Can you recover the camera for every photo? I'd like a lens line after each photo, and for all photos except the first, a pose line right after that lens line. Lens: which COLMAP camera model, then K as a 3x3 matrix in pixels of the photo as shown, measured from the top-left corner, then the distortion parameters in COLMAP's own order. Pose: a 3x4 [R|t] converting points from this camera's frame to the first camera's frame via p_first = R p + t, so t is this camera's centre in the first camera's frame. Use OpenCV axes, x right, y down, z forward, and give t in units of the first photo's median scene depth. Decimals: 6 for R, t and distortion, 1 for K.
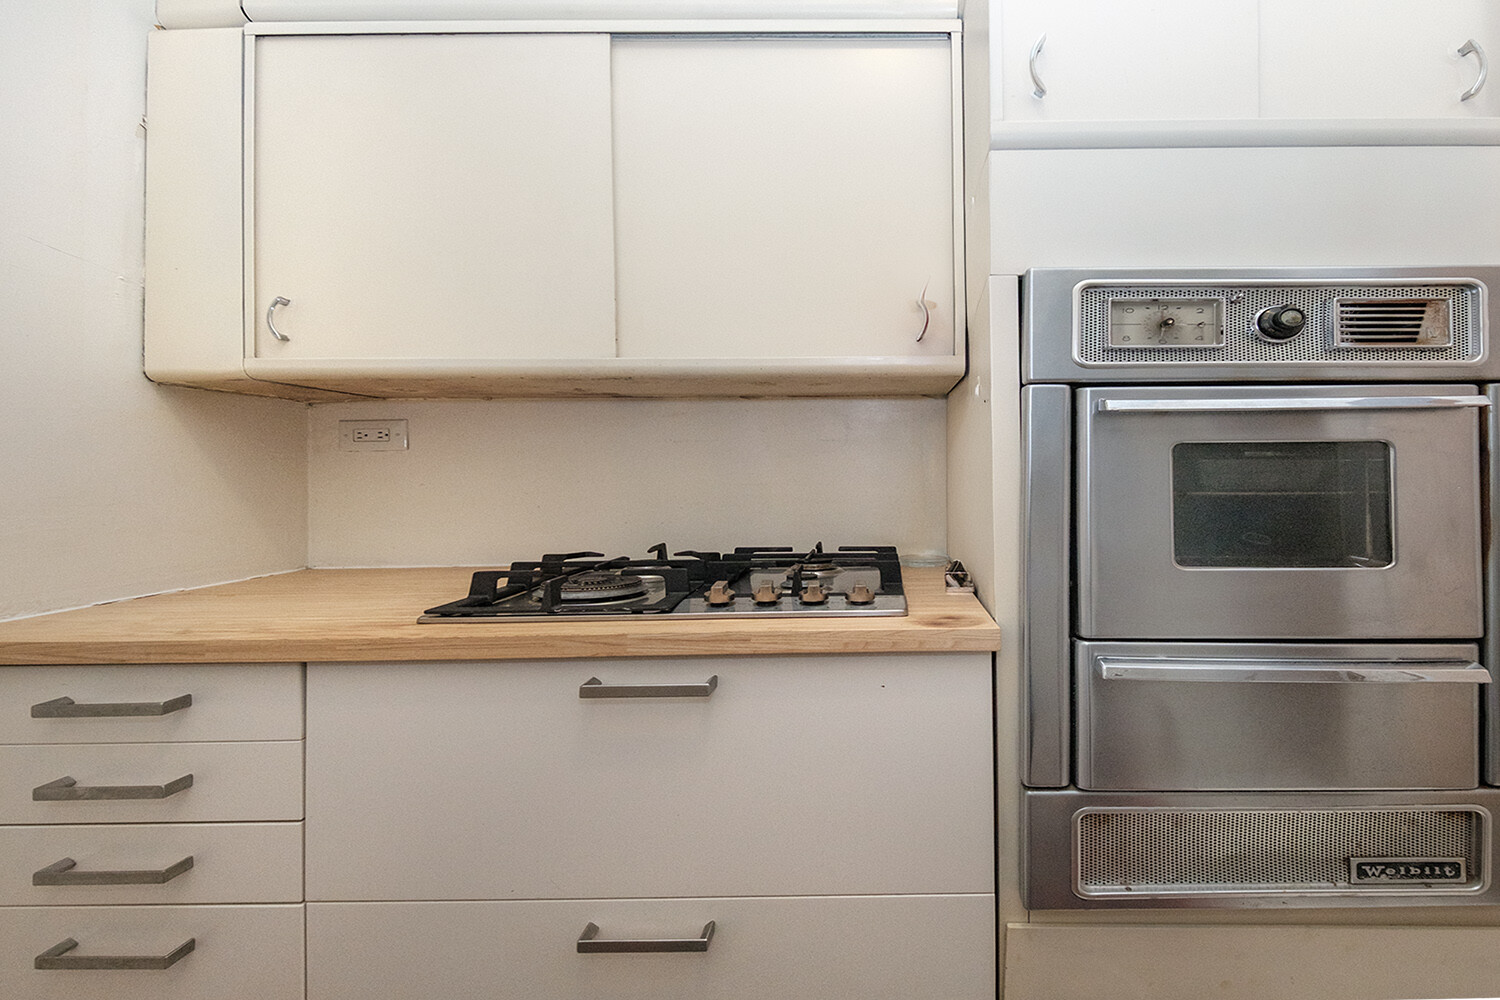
lens RADIAL K [[603.6, 0, 750.0], [0, 603.6, 447.1], [0, 0, 1]] dist [0.002766, -0.000142]
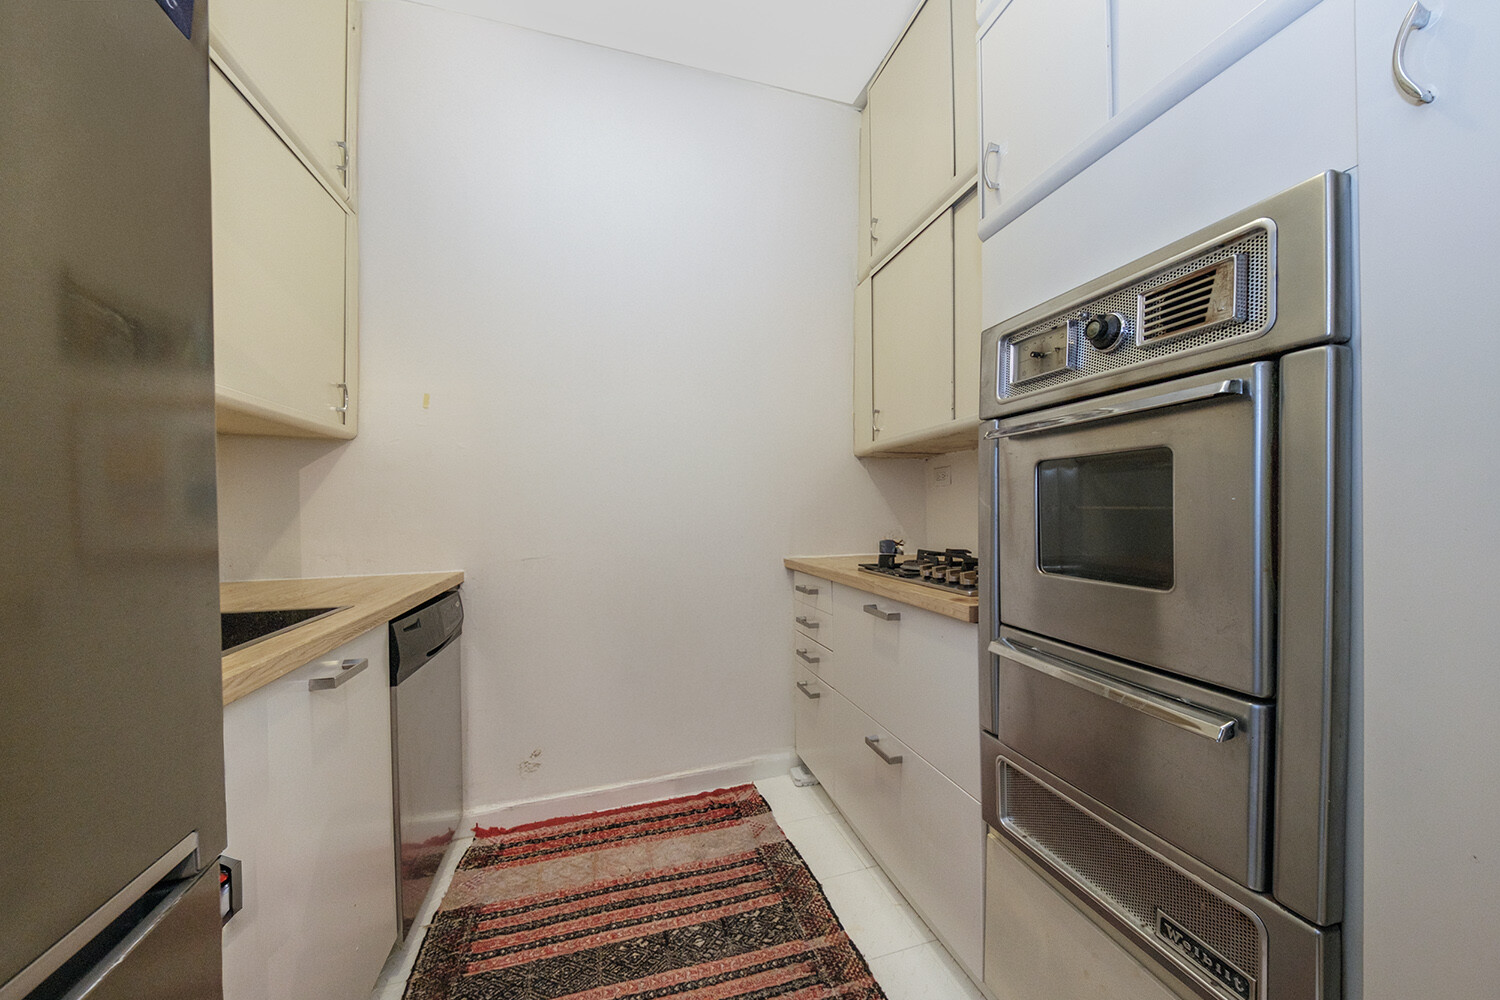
lens RADIAL K [[542.9, 0, 750.0], [0, 542.9, 500.0], [0, 0, 1]] dist [0.000811, -0.000116]
pose [[0.296619, 0.006800, -0.954972, 1.584249], [0.009812, 0.999900, 0.010168, 0.054001], [0.954945, -0.012386, 0.296523, 0.184909]]
